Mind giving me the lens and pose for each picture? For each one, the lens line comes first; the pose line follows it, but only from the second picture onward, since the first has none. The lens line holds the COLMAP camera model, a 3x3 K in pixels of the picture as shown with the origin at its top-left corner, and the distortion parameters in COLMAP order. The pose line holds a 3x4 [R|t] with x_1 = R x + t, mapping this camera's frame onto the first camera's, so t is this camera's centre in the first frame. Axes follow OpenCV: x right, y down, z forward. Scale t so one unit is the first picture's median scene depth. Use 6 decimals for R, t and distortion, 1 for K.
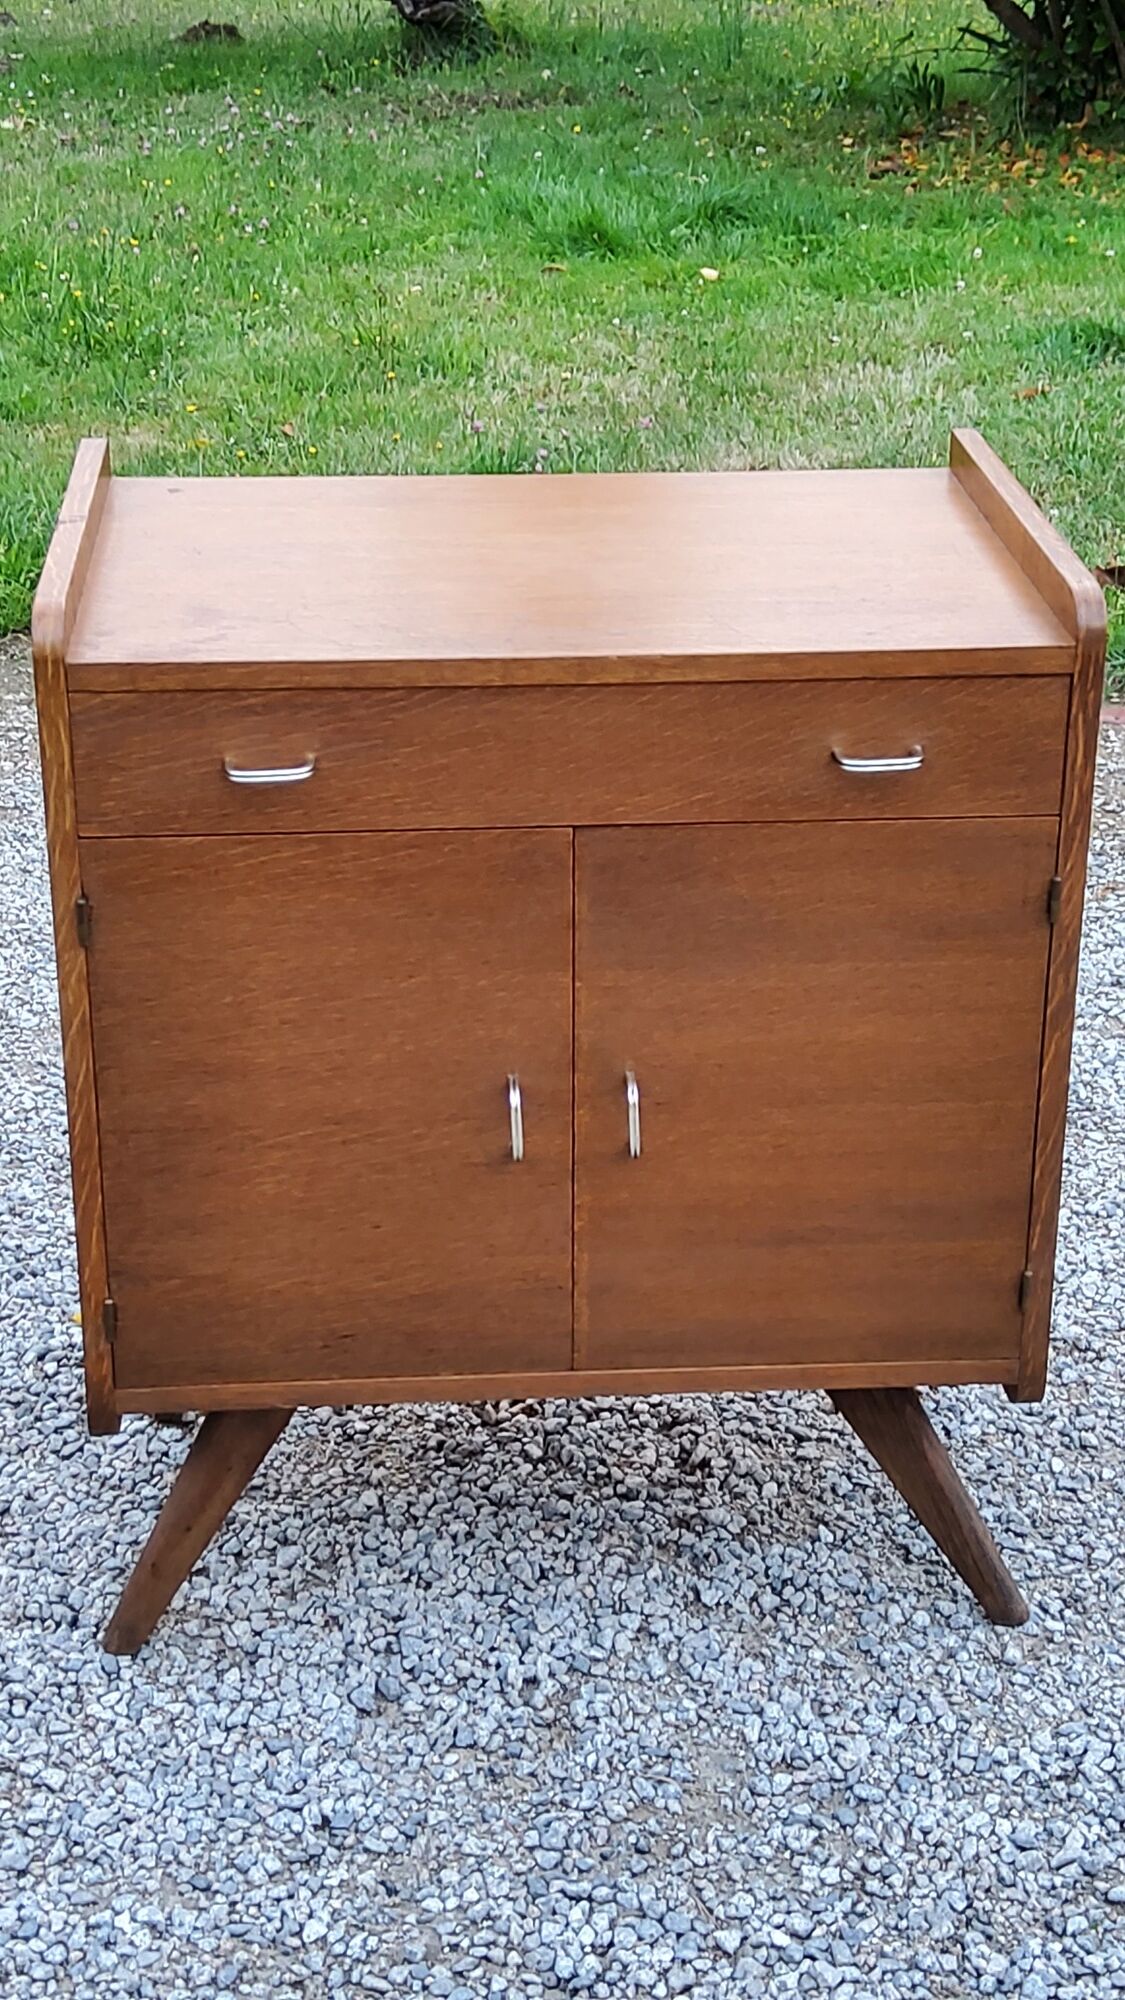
lens RADIAL K [[2965.6, 0, 585.1], [0, 2965.6, 982.8], [0, 0, 1]] dist [0.191824, -0.554200]
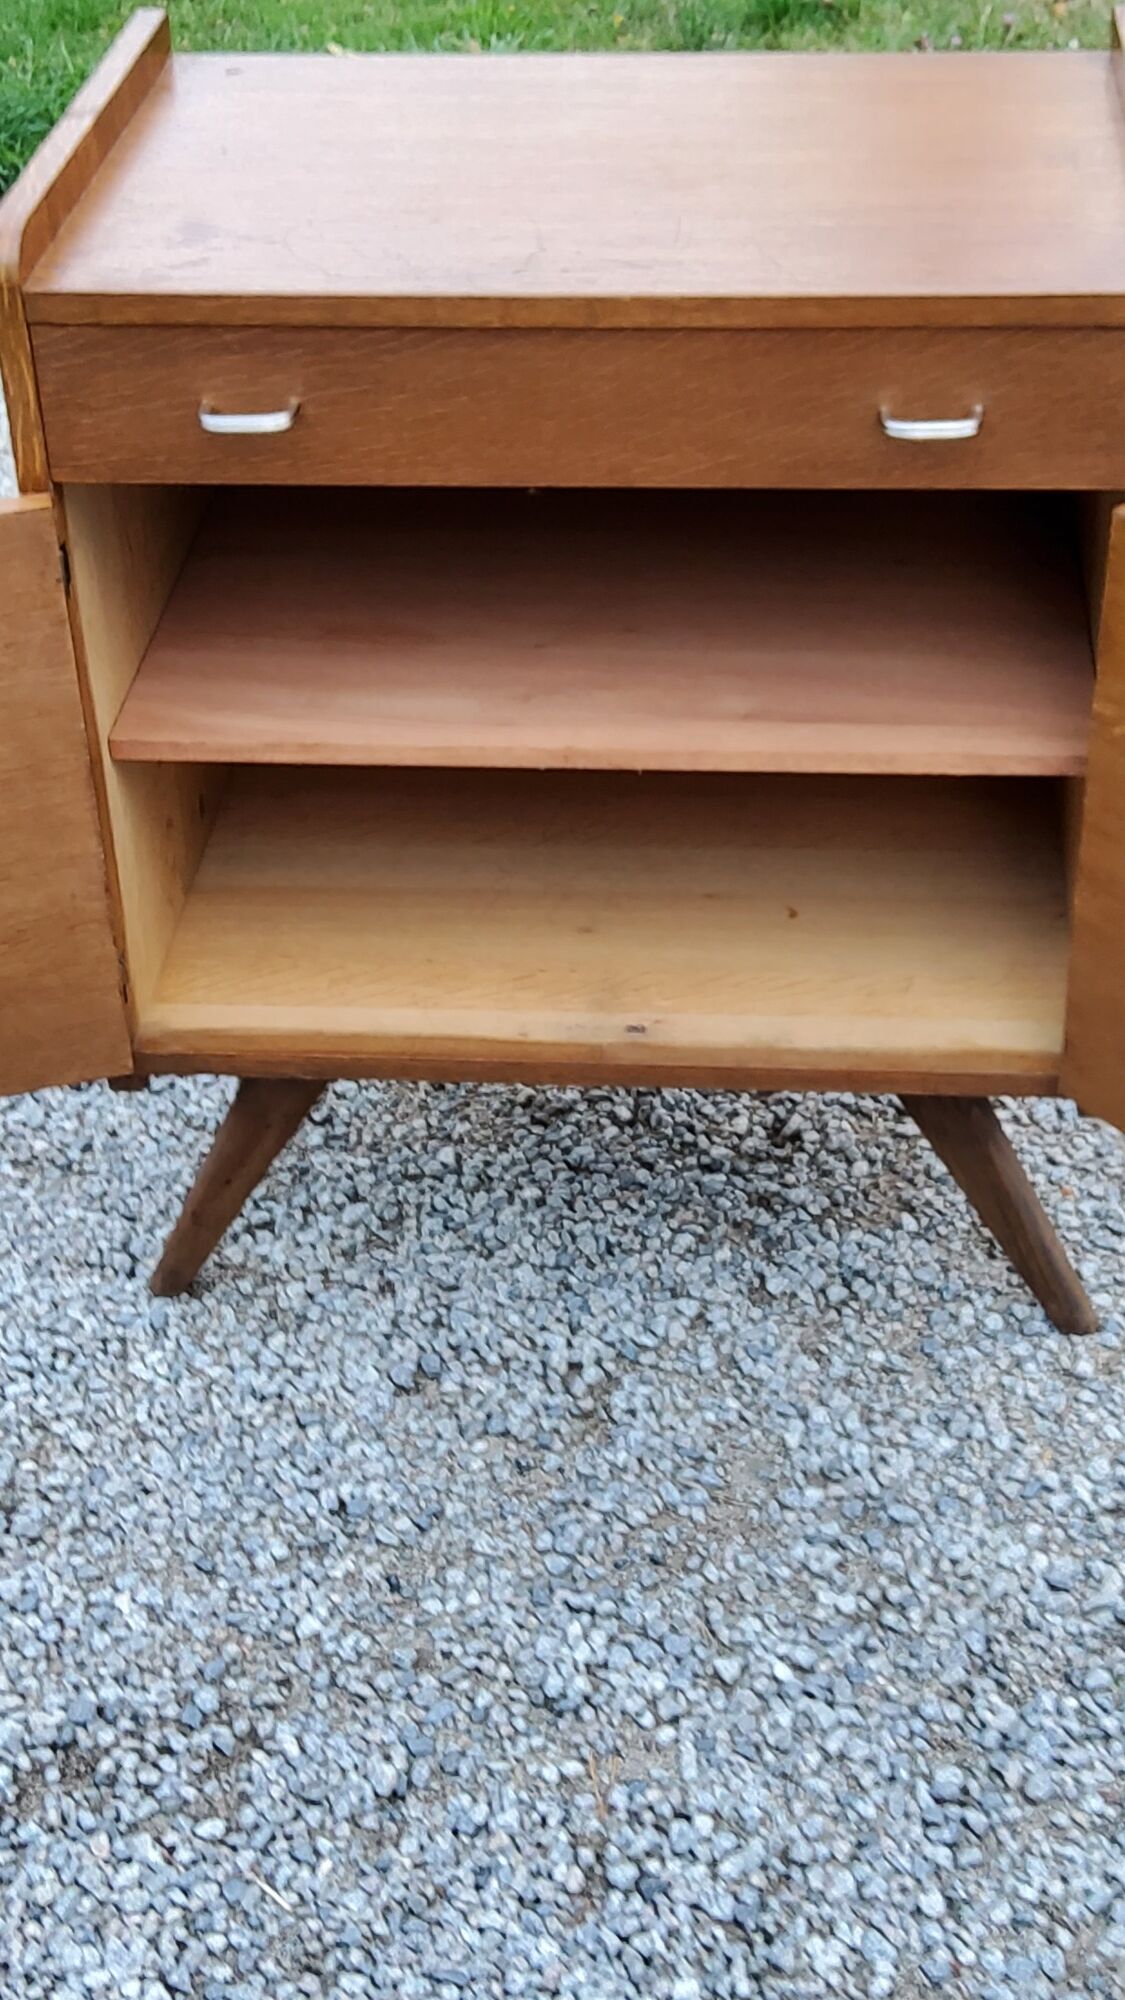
lens RADIAL K [[2772.3, 0, 595.0], [0, 2772.3, 1018.9], [0, 0, 1]] dist [0.200285, -0.622914]
pose [[0.991268, 0.047848, -0.122875, 0.091967], [-0.024015, 0.981768, 0.188562, -0.047380], [0.129657, -0.183965, 0.974344, 0.137274]]
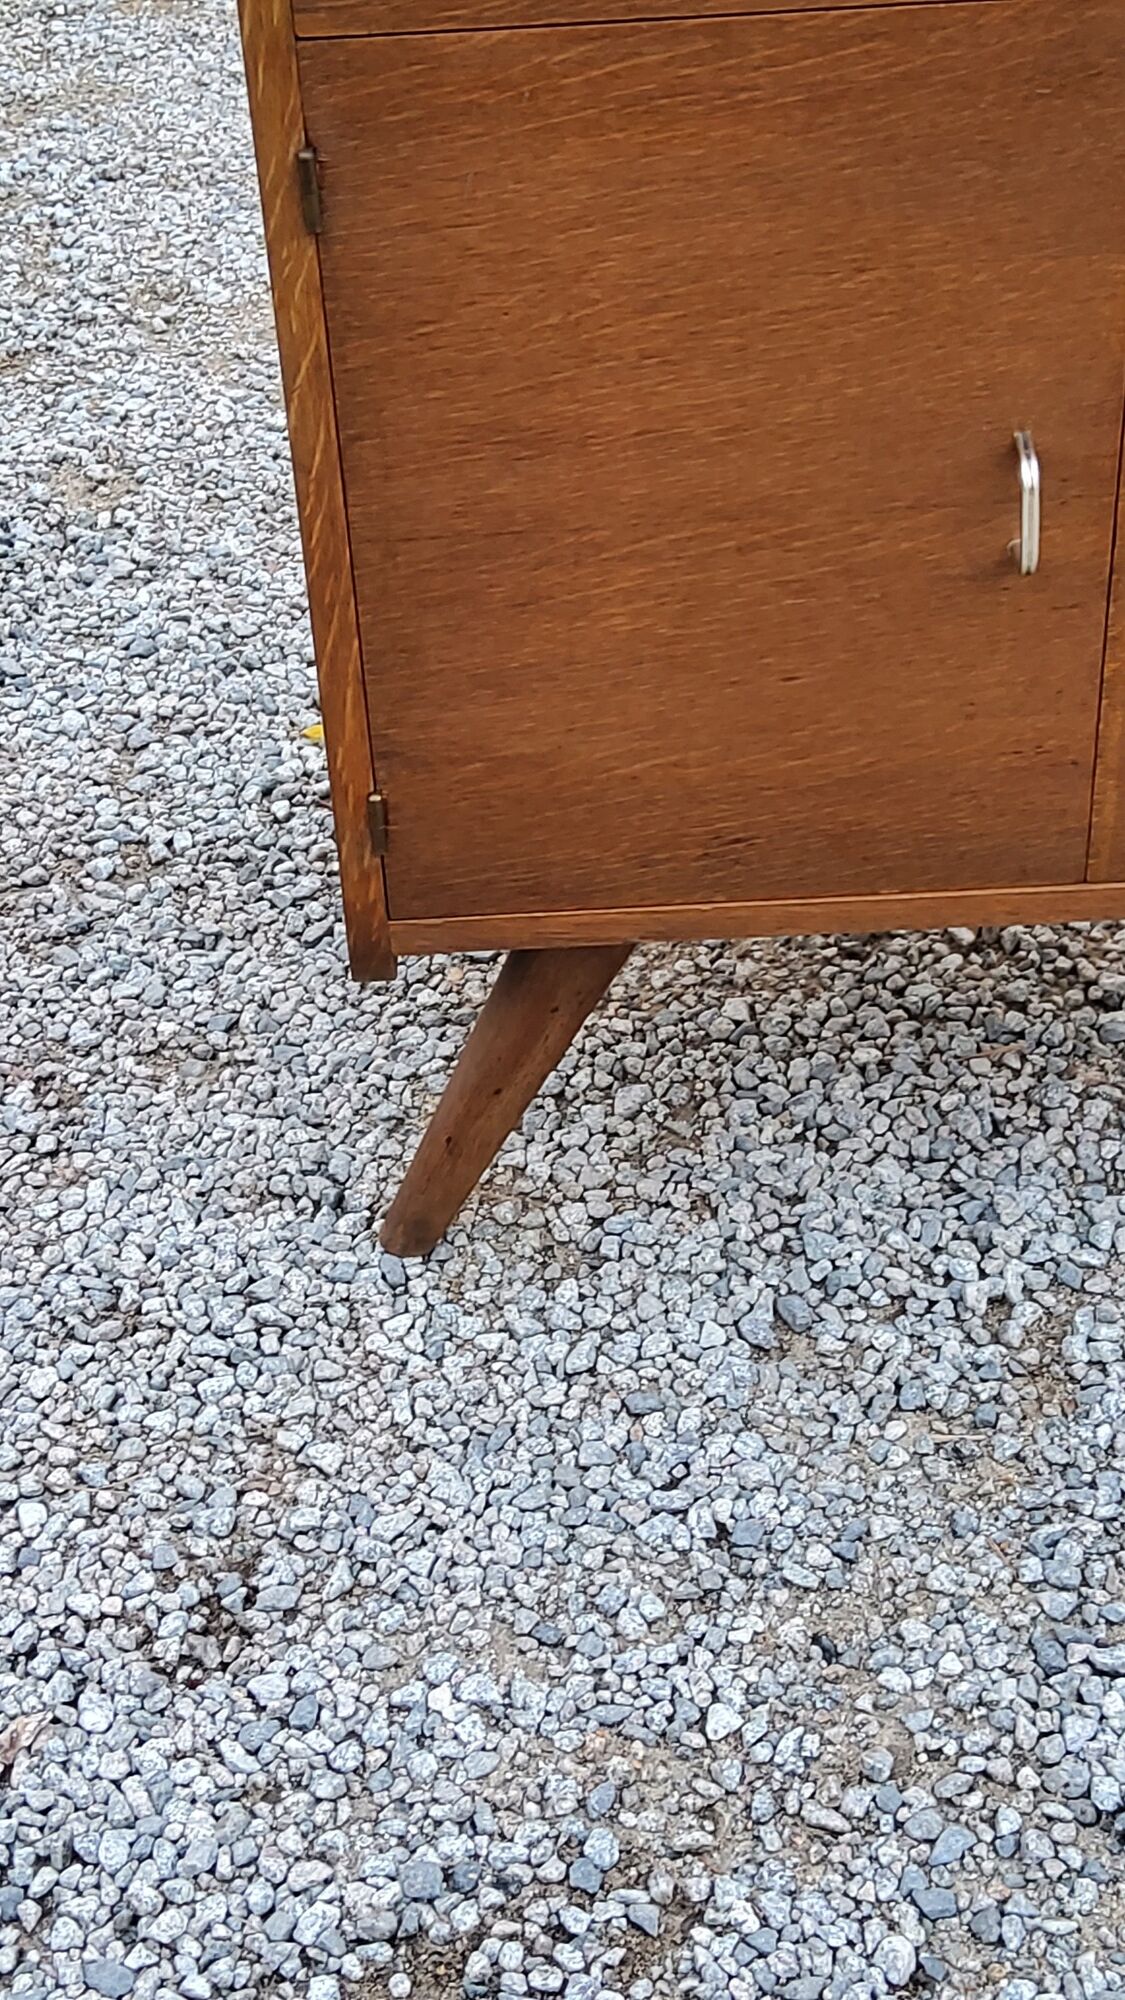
lens RADIAL K [[3041.1, 0, 577.5], [0, 3041.1, 918.7], [0, 0, 1]] dist [0.178032, -0.439620]
pose [[0.997427, -0.009098, -0.071109, -0.062744], [0.025497, 0.972079, 0.233263, -0.019300], [0.067001, -0.234476, 0.969810, 0.323077]]
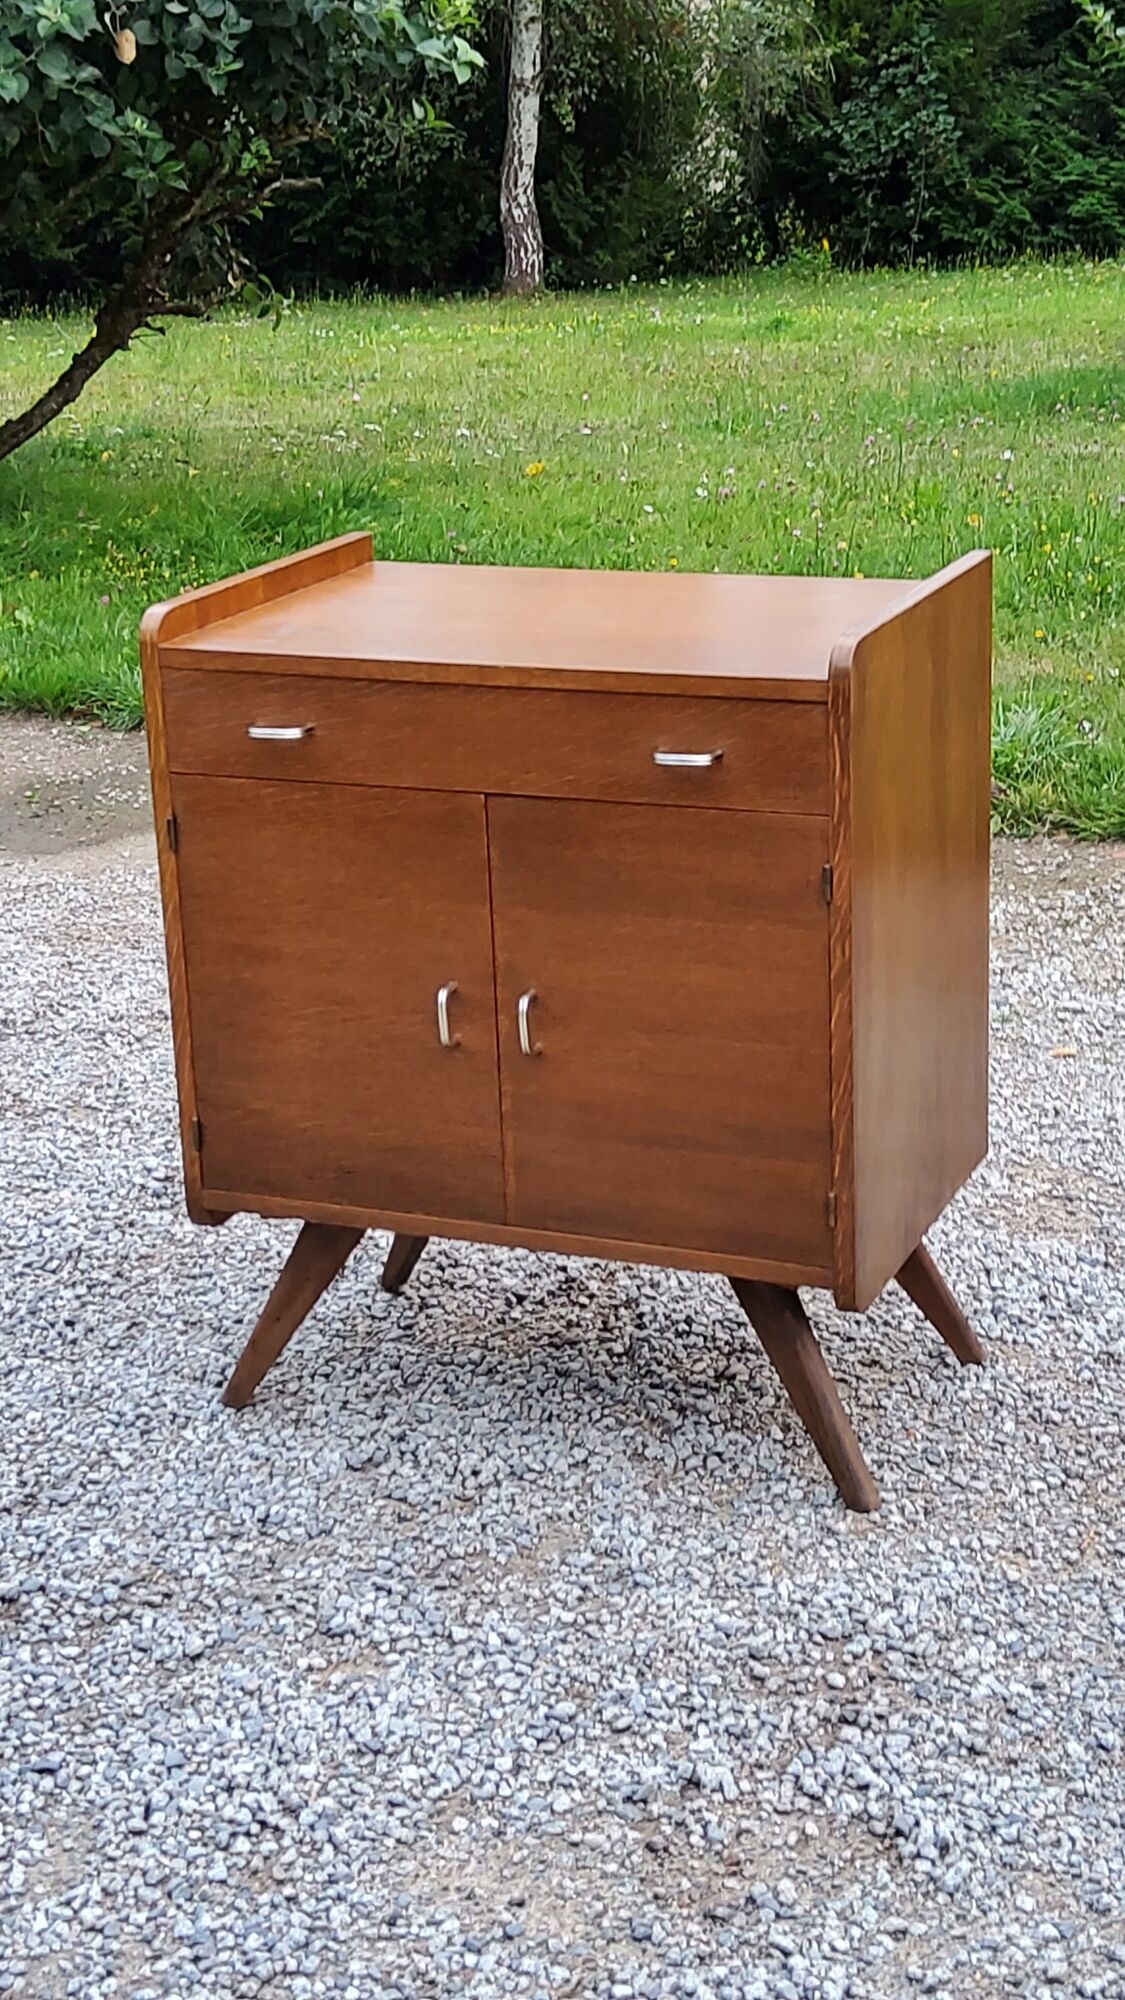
lens RADIAL K [[2979.4, 0, 586.8], [0, 2979.4, 955.1], [0, 0, 1]] dist [0.191392, -0.554096]
pose [[0.889531, 0.096659, -0.446532, 0.569728], [-0.147255, 0.985863, -0.079938, 0.106581], [0.432493, 0.136862, 0.891190, -0.163361]]
